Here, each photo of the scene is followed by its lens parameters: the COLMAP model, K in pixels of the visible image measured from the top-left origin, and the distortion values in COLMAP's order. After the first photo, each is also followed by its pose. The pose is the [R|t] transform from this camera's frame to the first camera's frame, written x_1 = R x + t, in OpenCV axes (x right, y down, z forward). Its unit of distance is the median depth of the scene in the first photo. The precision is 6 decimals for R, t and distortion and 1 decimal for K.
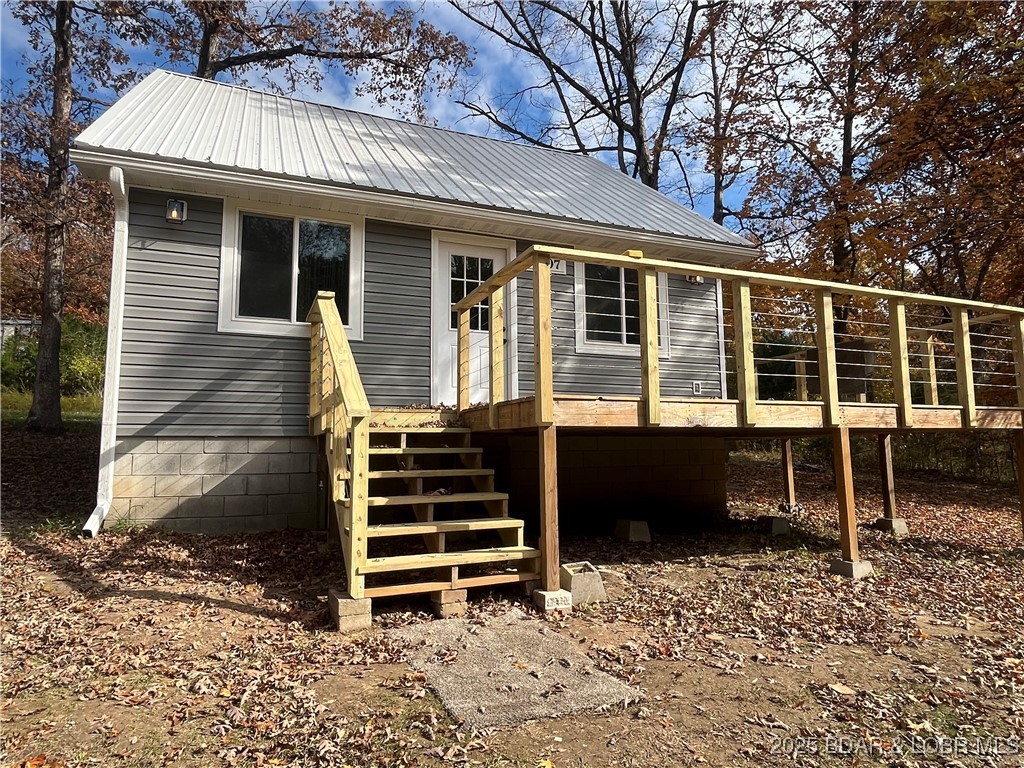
lens RADIAL K [[626.6, 0, 512.0], [0, 626.6, 384.0], [0, 0, 1]] dist [-0.001335, -0.000430]
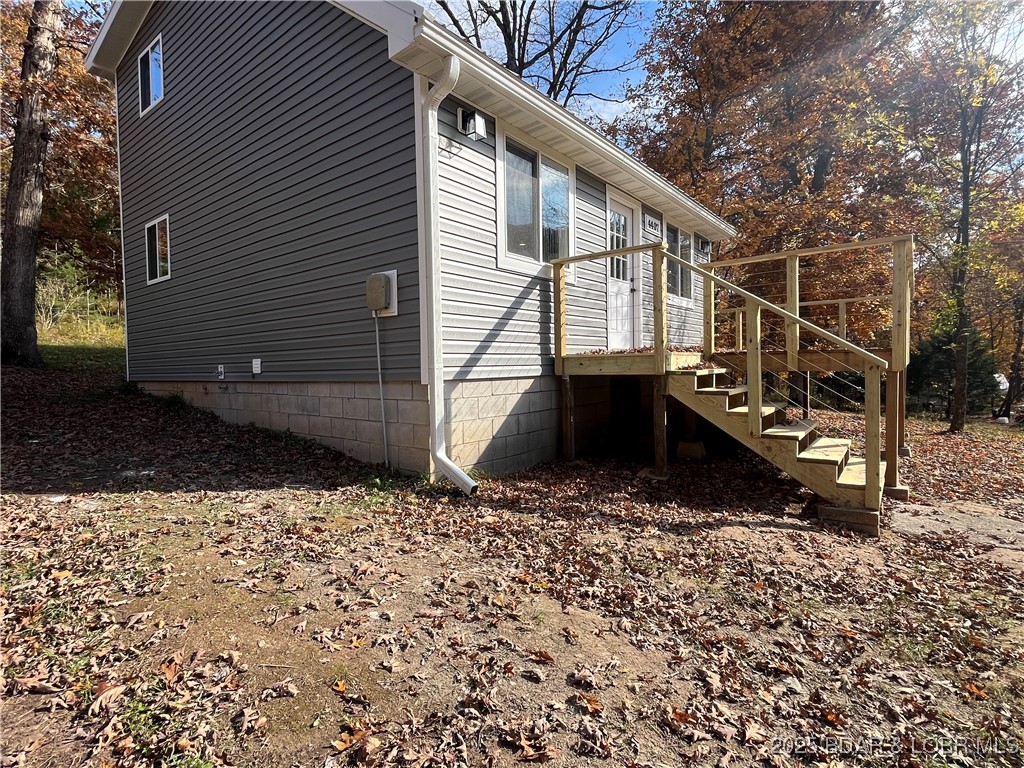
lens RADIAL K [[525.6, 0, 512.0], [0, 525.6, 384.0], [0, 0, 1]] dist [0.000113, -0.000614]
pose [[0.874828, -0.023867, 0.483846, -0.823448], [-0.041421, 0.991443, 0.123798, -0.007954], [-0.482660, -0.128343, 0.866353, 0.272466]]
